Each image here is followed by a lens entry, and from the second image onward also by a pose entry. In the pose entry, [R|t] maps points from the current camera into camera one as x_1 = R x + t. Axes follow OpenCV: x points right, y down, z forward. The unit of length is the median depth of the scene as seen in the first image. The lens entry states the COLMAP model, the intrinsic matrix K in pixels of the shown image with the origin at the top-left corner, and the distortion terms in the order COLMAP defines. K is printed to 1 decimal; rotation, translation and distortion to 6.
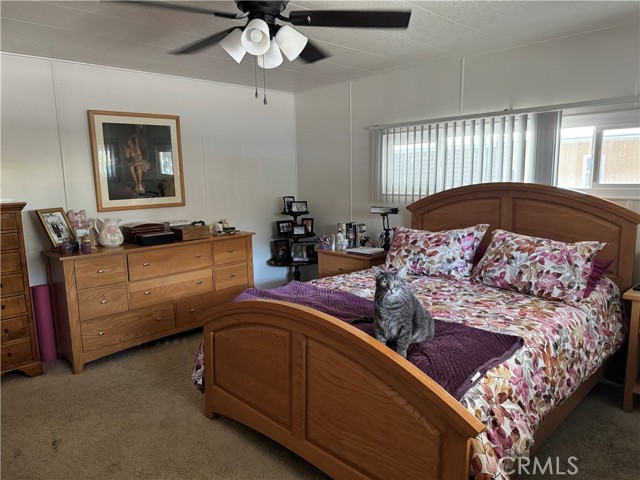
lens RADIAL K [[446.4, 0, 314.8], [0, 446.4, 240.3], [0, 0, 1]] dist [0.047011, -0.003986]
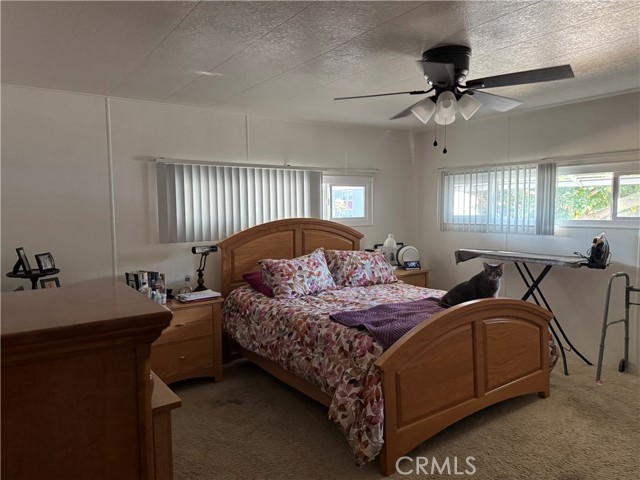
lens RADIAL K [[446.4, 0, 315.3], [0, 446.4, 239.8], [0, 0, 1]] dist [0.047011, -0.003986]
pose [[0.141551, -0.055876, 0.988353, -0.938096], [0.153210, 0.987612, 0.033892, -0.104679], [-0.978003, 0.146628, 0.148358, 0.783507]]
